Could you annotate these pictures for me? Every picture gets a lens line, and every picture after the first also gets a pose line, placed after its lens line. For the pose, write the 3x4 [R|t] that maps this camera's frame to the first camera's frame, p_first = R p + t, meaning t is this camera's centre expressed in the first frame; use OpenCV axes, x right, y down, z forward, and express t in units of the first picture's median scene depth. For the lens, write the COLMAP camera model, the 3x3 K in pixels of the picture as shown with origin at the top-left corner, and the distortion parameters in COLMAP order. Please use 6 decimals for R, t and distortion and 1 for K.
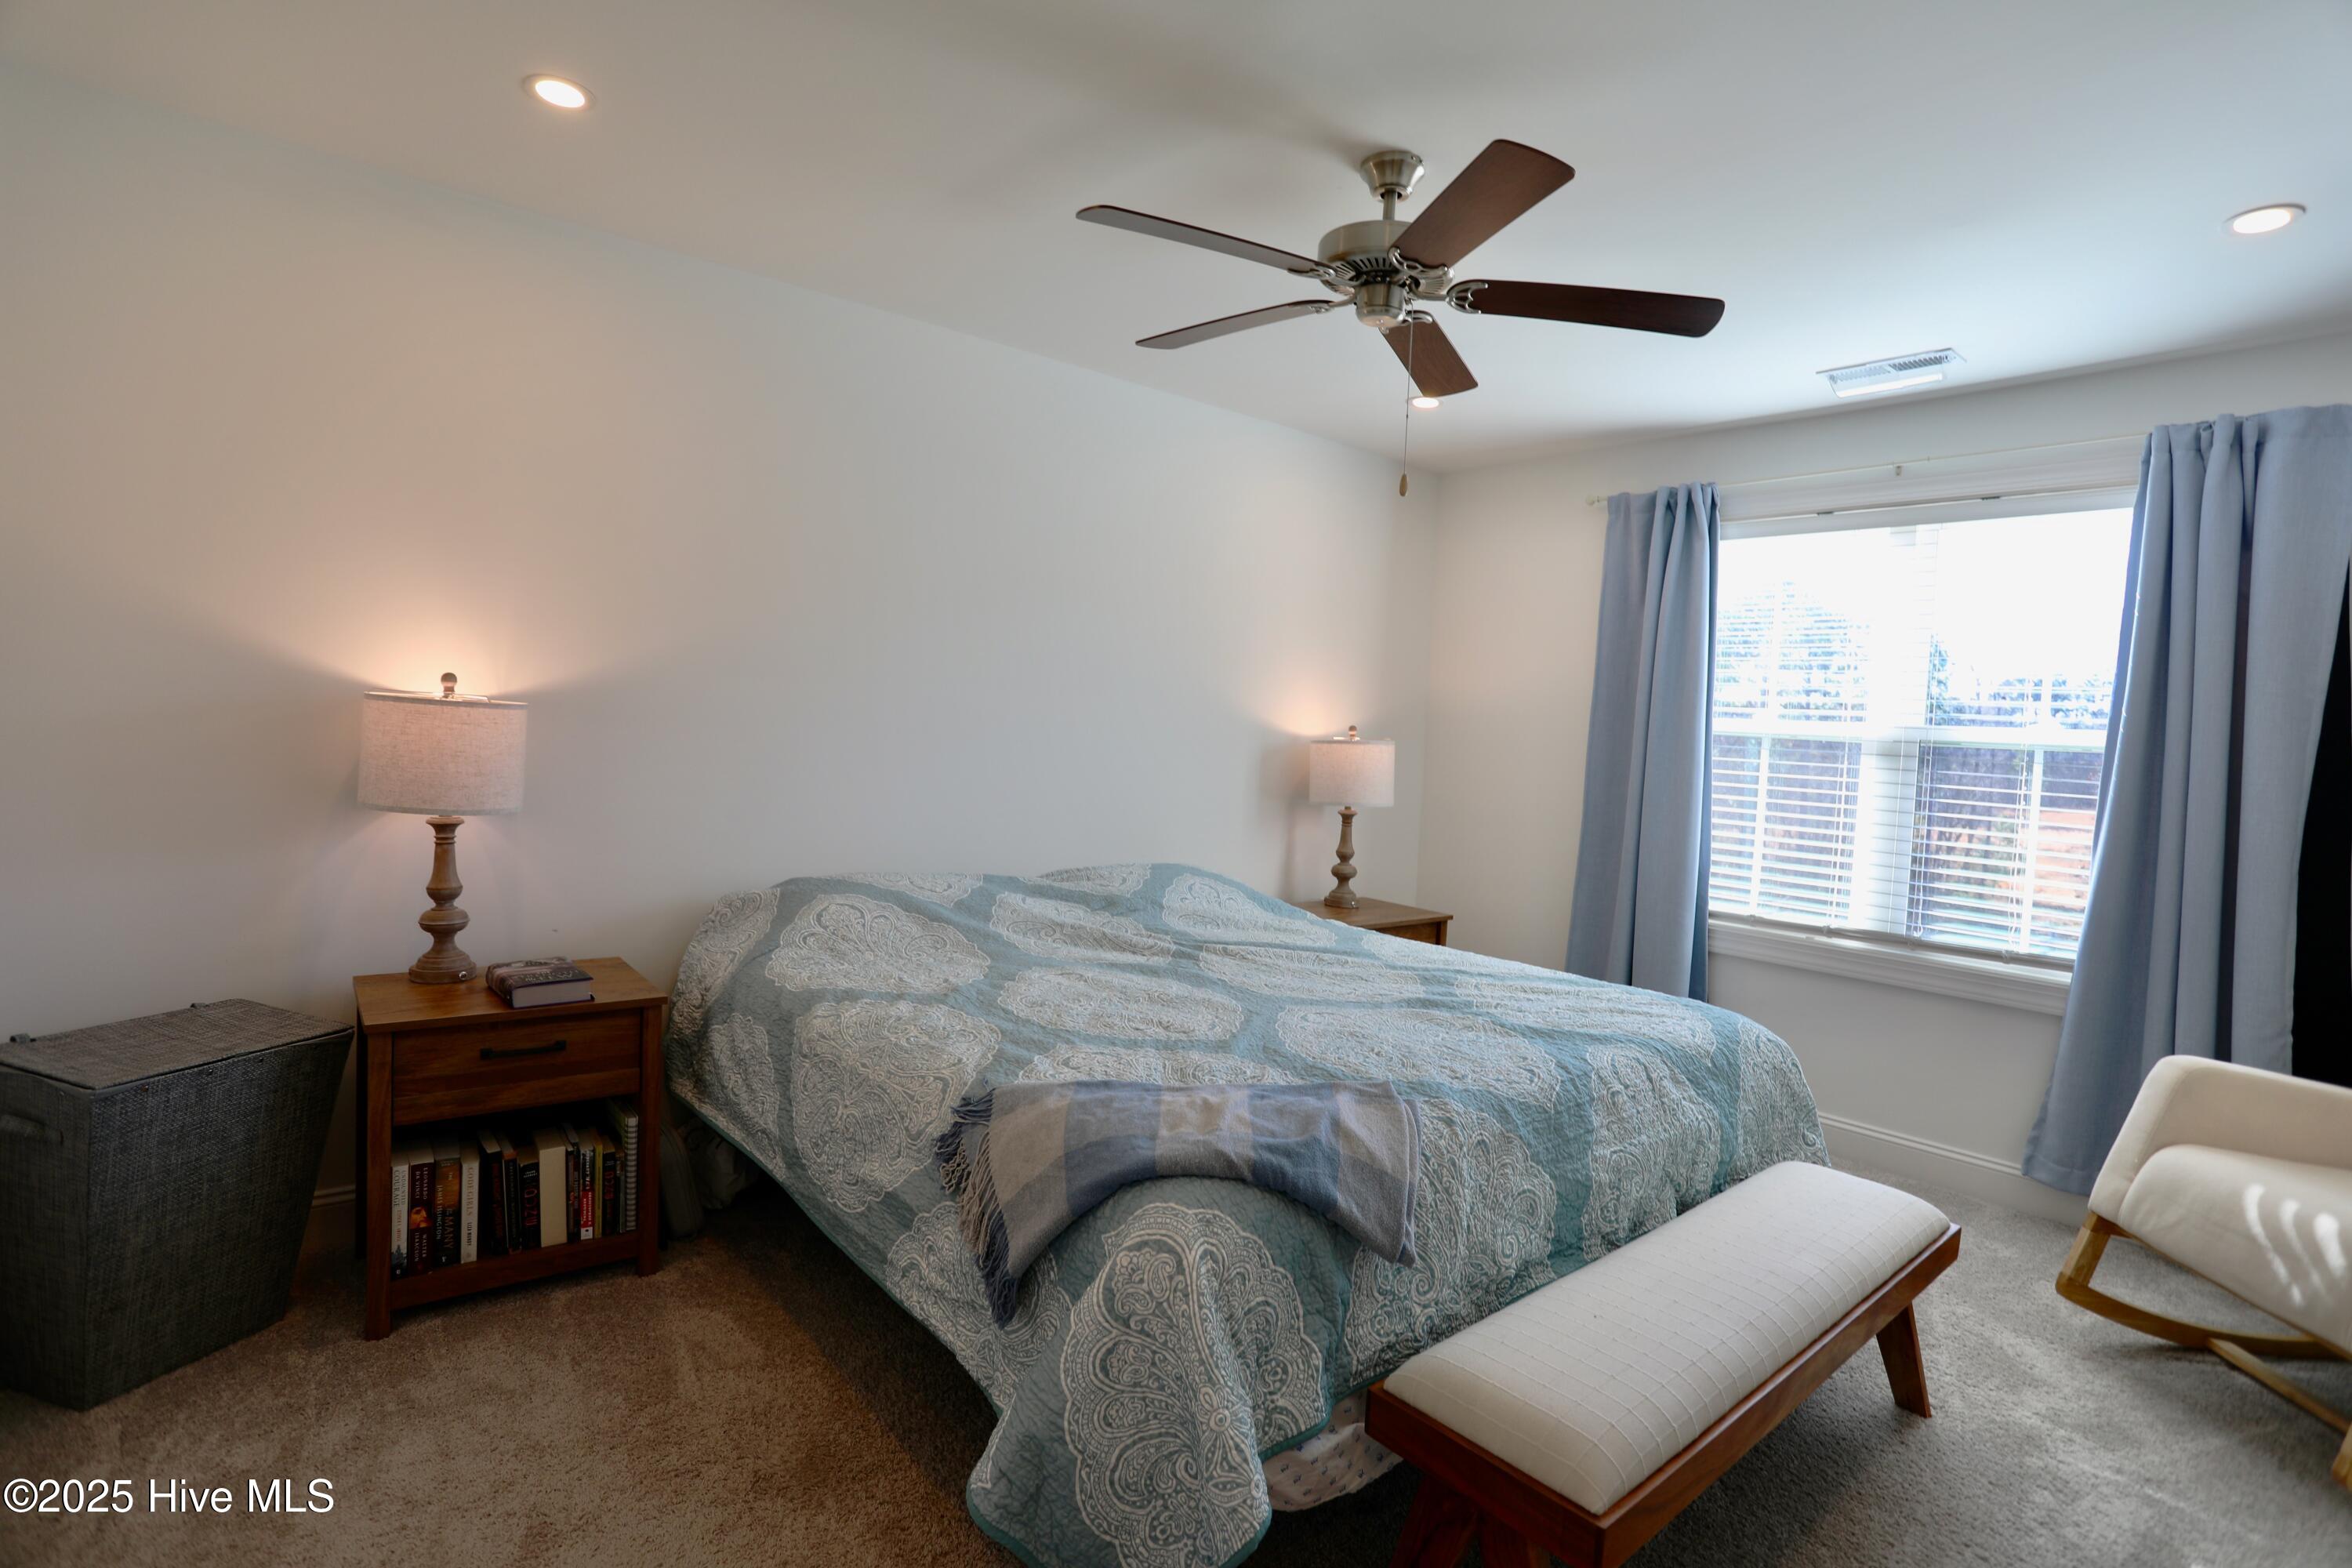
lens RADIAL K [[1173.6, 0, 1171.4], [0, 1173.6, 747.0], [0, 0, 1]] dist [-0.022982, 0.000413]
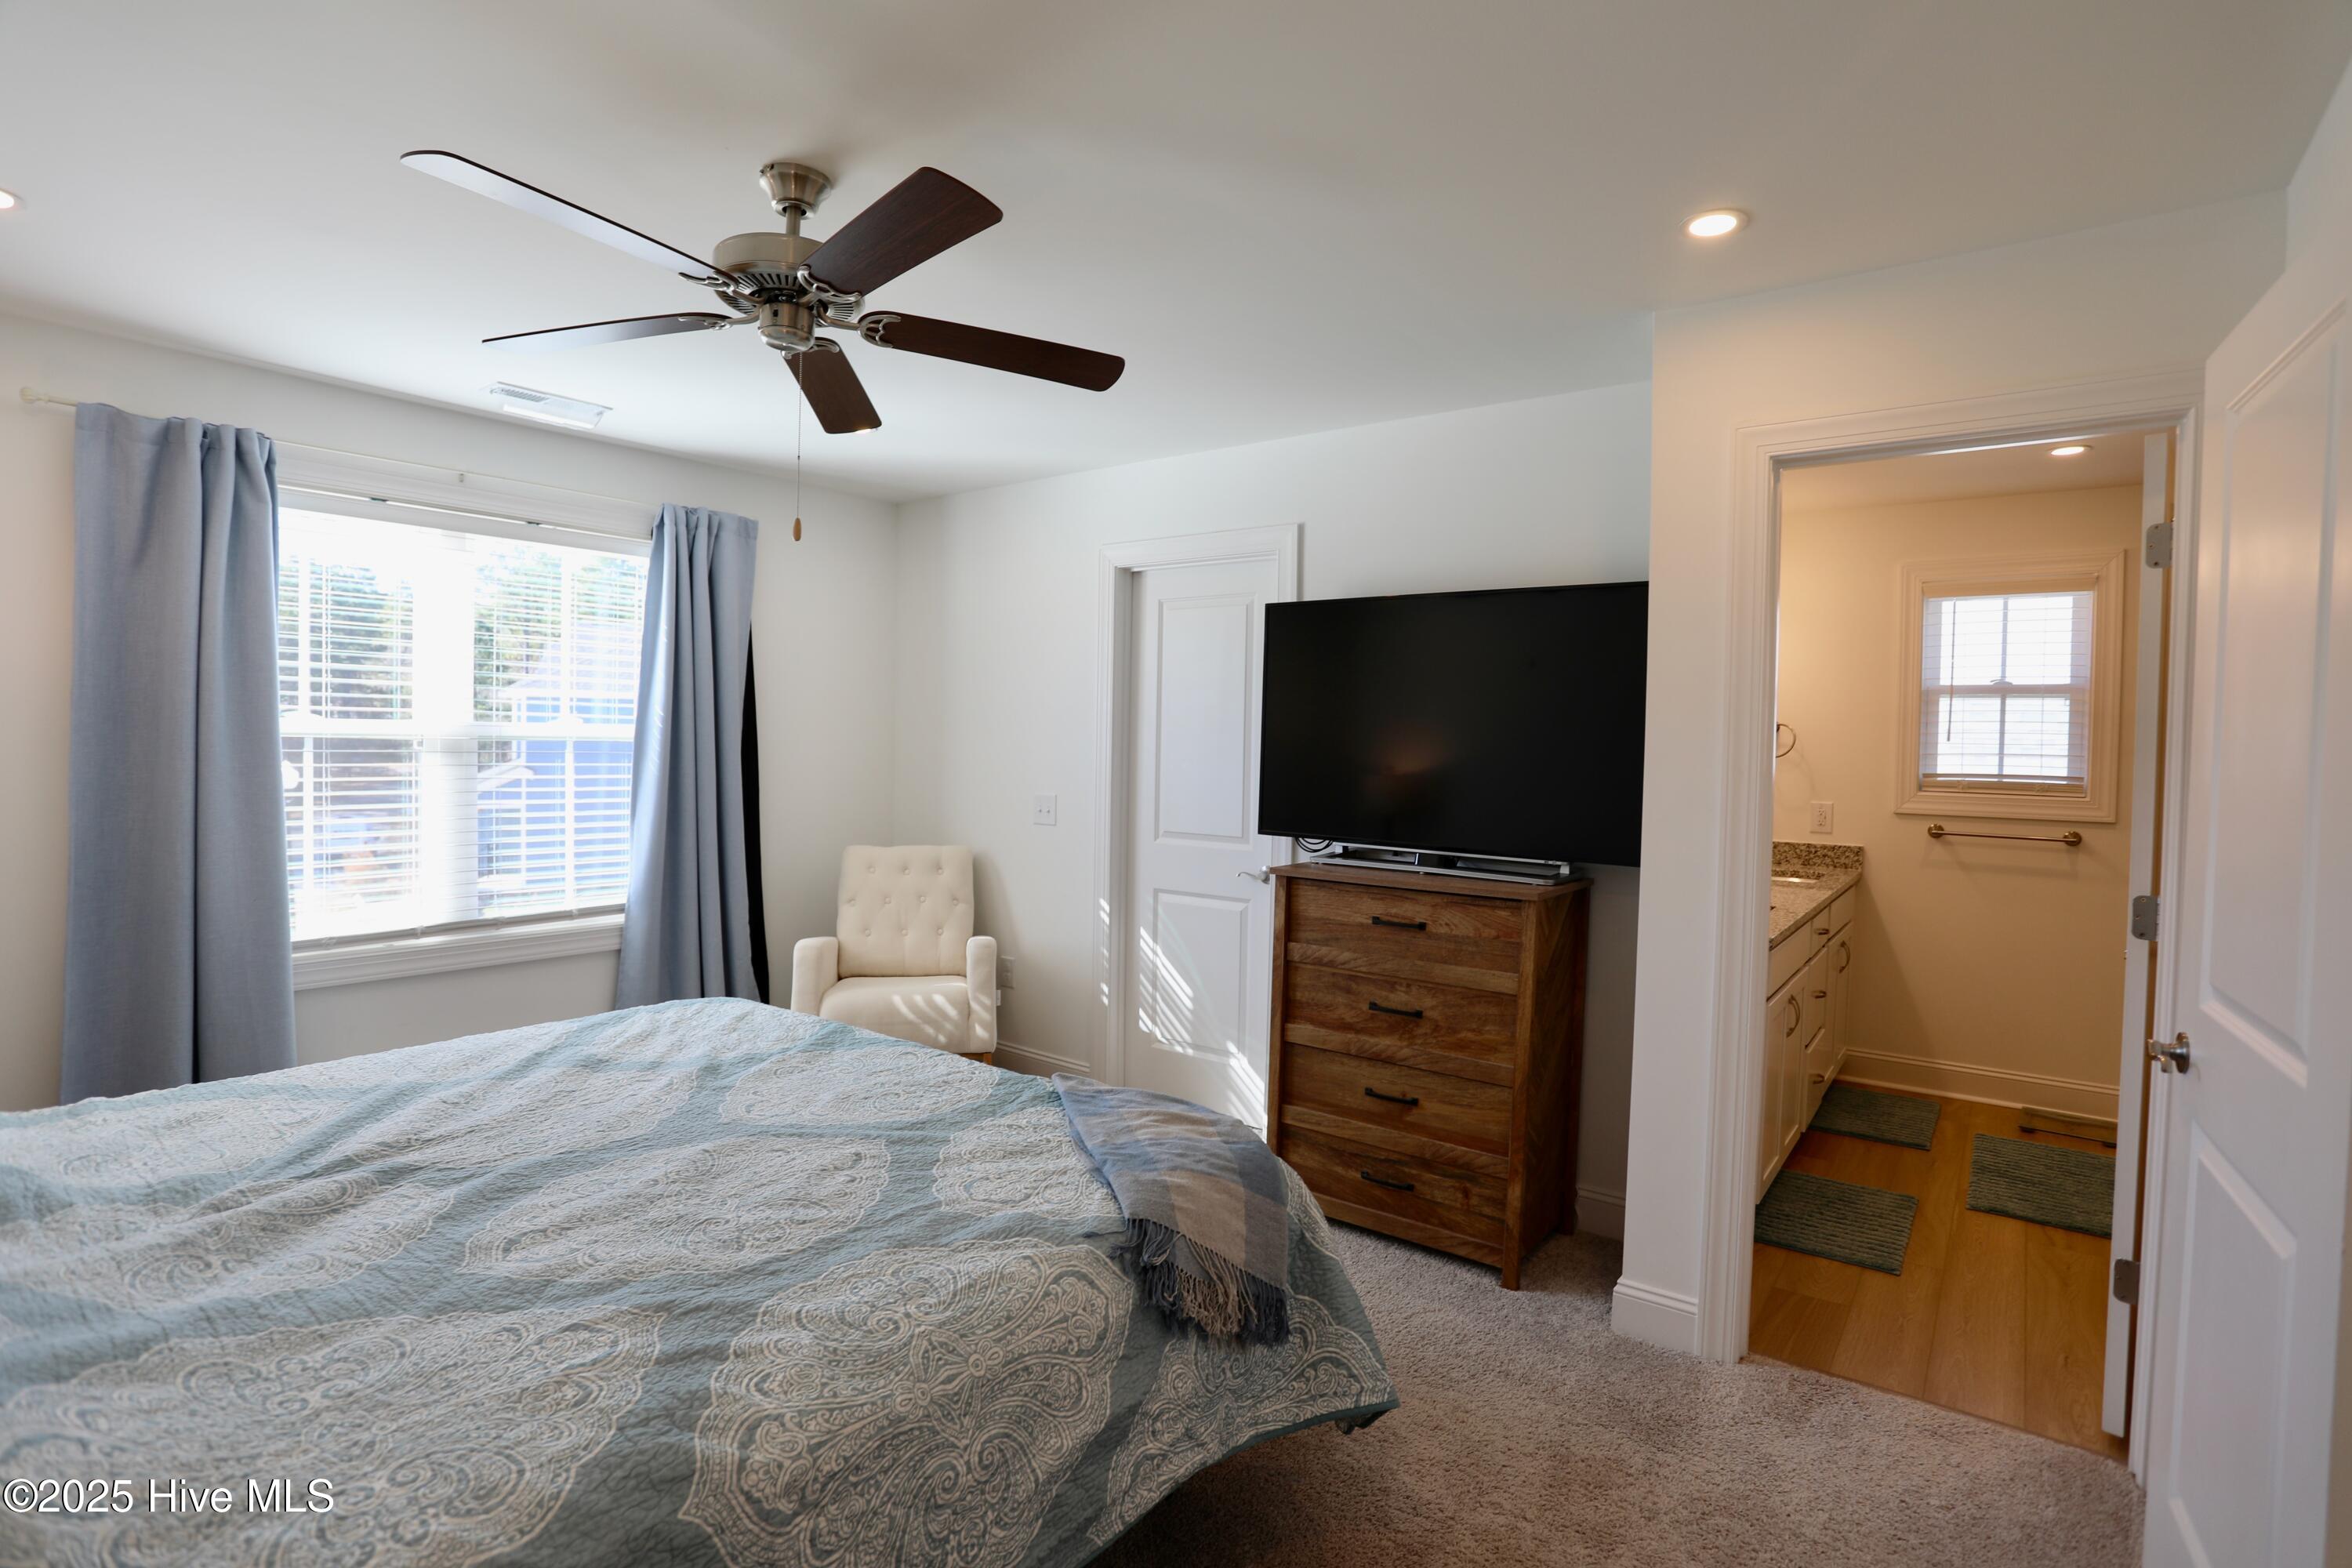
lens RADIAL K [[1173.6, 0, 1171.4], [0, 1173.6, 747.0], [0, 0, 1]] dist [-0.022982, 0.000413]
pose [[-0.215856, -0.067070, 0.974119, -0.688788], [-0.011208, 0.997743, 0.066213, -0.094298], [-0.976361, 0.003375, -0.216120, 0.779017]]
